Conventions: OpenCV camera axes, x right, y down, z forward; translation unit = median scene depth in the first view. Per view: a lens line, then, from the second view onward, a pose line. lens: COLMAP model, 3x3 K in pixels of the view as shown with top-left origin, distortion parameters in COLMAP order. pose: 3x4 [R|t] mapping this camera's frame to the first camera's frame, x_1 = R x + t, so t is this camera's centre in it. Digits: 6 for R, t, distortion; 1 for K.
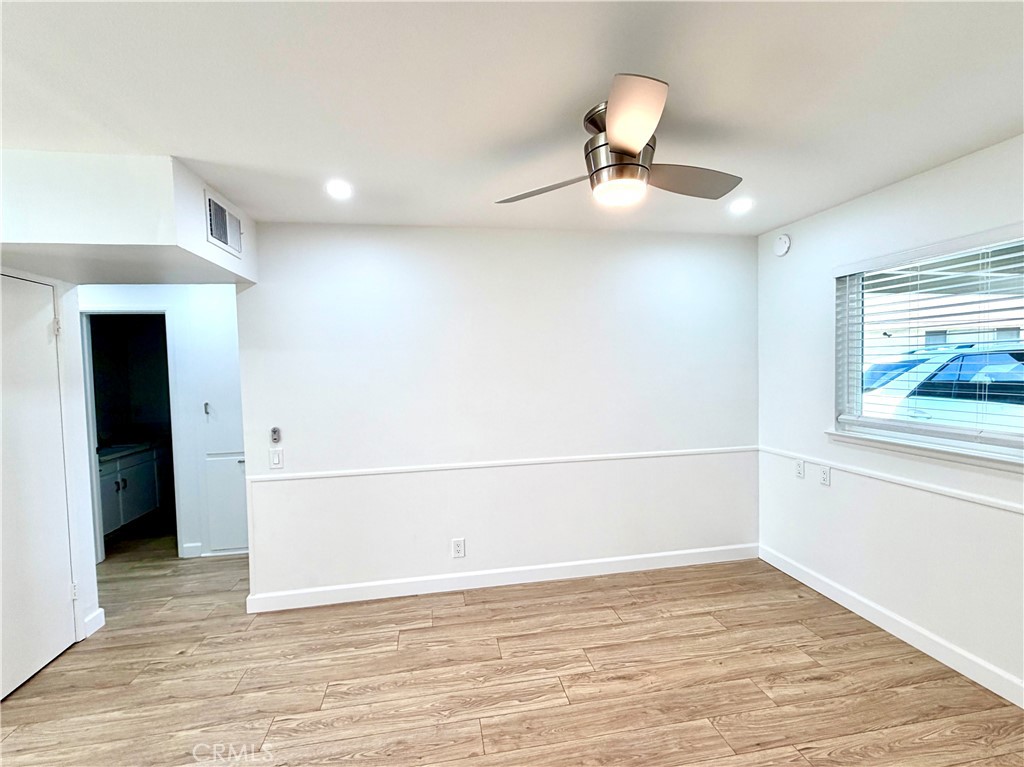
lens RADIAL K [[461.8, 0, 507.9], [0, 461.8, 382.8], [0, 0, 1]] dist [-0.001069, -0.000041]
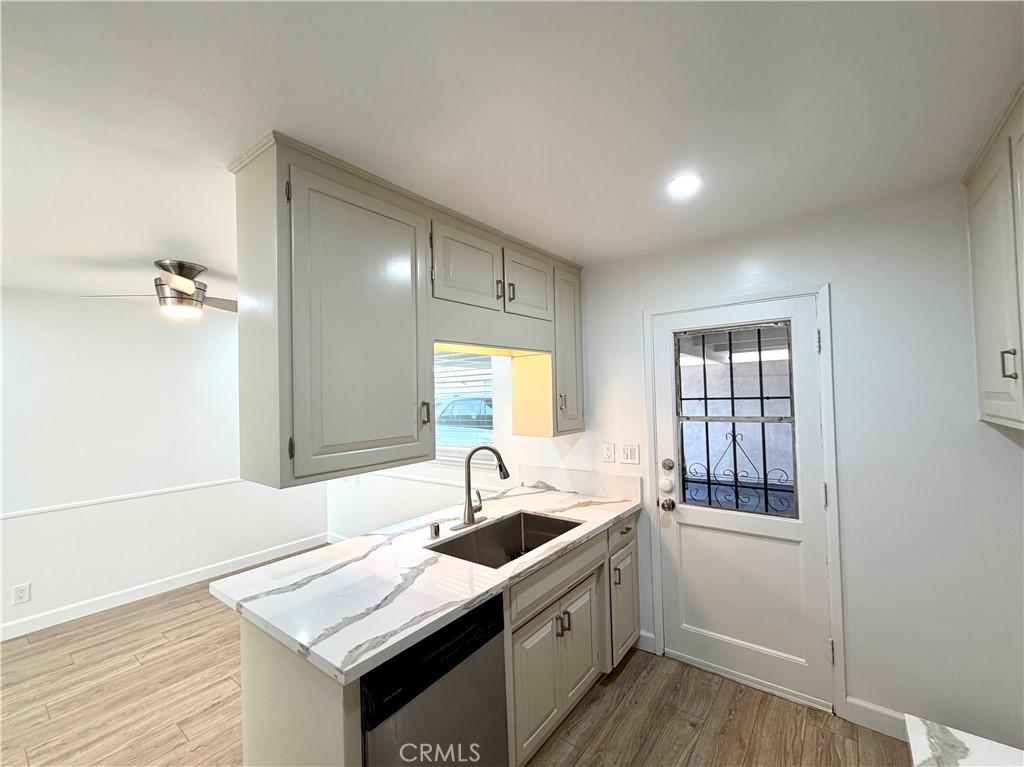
lens RADIAL K [[437.2, 0, 509.1], [0, 437.2, 383.8], [0, 0, 1]] dist [-0.000441, -0.000038]
pose [[0.740711, 0.020013, 0.671526, 0.046974], [0.035142, 0.997034, -0.068477, -0.007763], [-0.670904, 0.074320, 0.737810, -0.633739]]
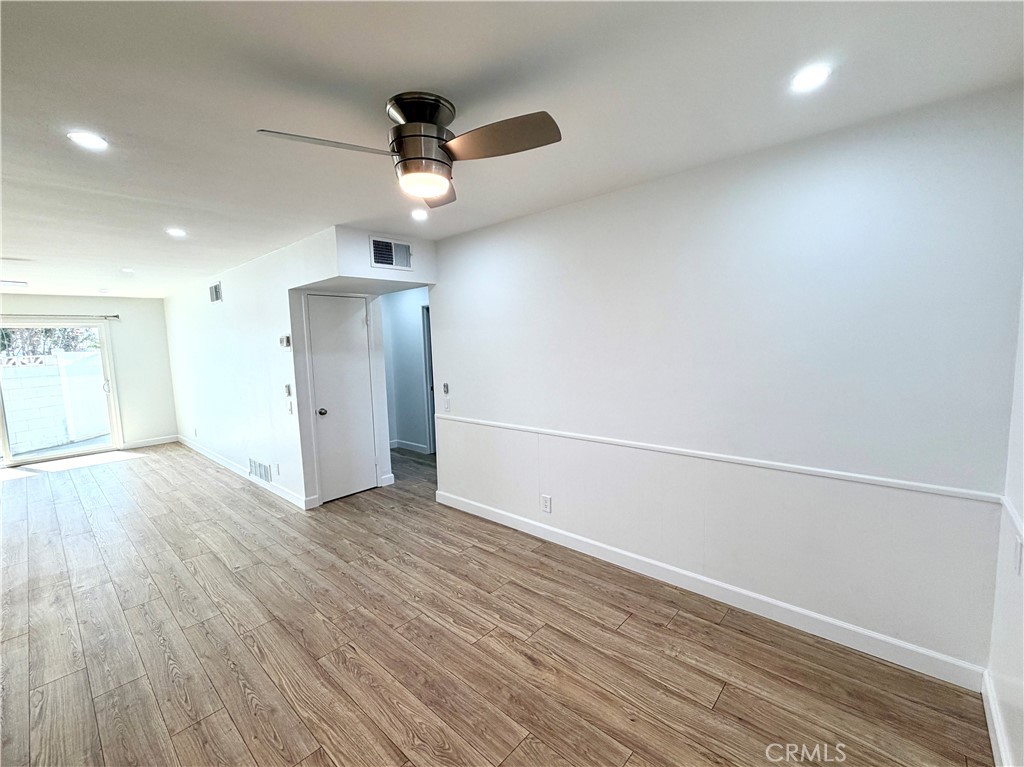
lens RADIAL K [[435.8, 0, 508.4], [0, 435.8, 384.8], [0, 0, 1]] dist [-0.003122, -0.000079]
pose [[0.615733, 0.087031, -0.783134, 0.829080], [-0.014147, 0.994942, 0.099446, -0.045265], [0.787828, -0.050153, 0.613850, 0.372777]]
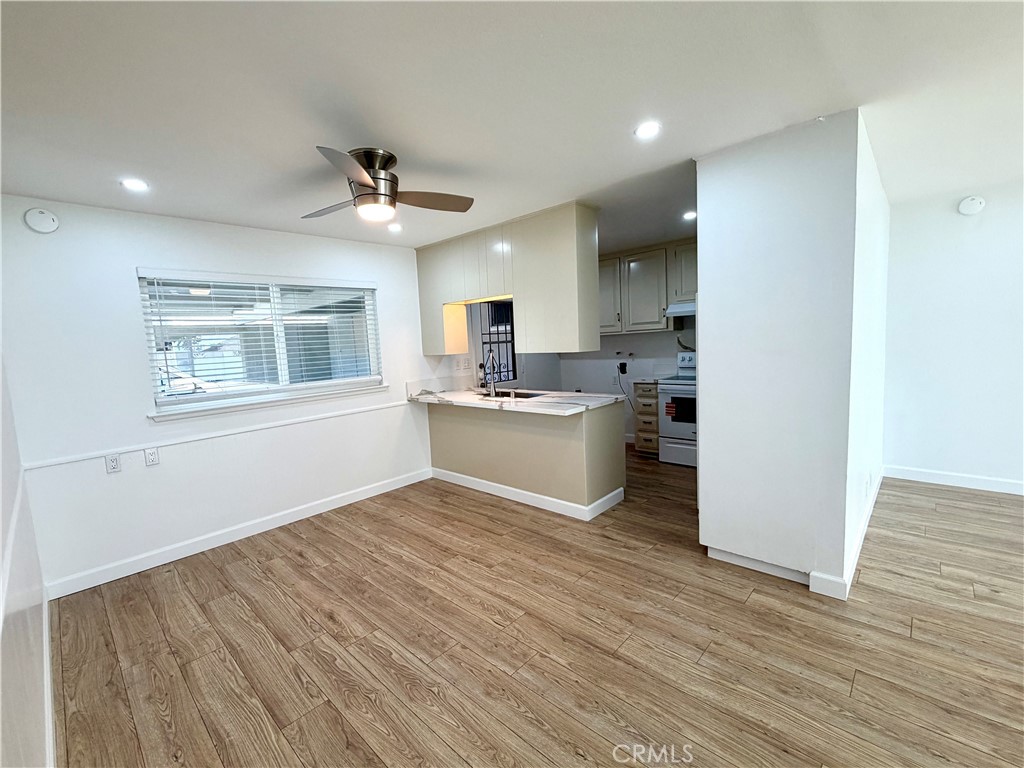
lens RADIAL K [[442.7, 0, 506.3], [0, 442.7, 386.2], [0, 0, 1]] dist [0.000281, 0.000235]
pose [[-0.592504, -0.026132, 0.805144, -0.786490], [0.100836, 0.989207, 0.106310, 0.008977], [-0.799232, 0.144177, -0.583474, 1.104363]]
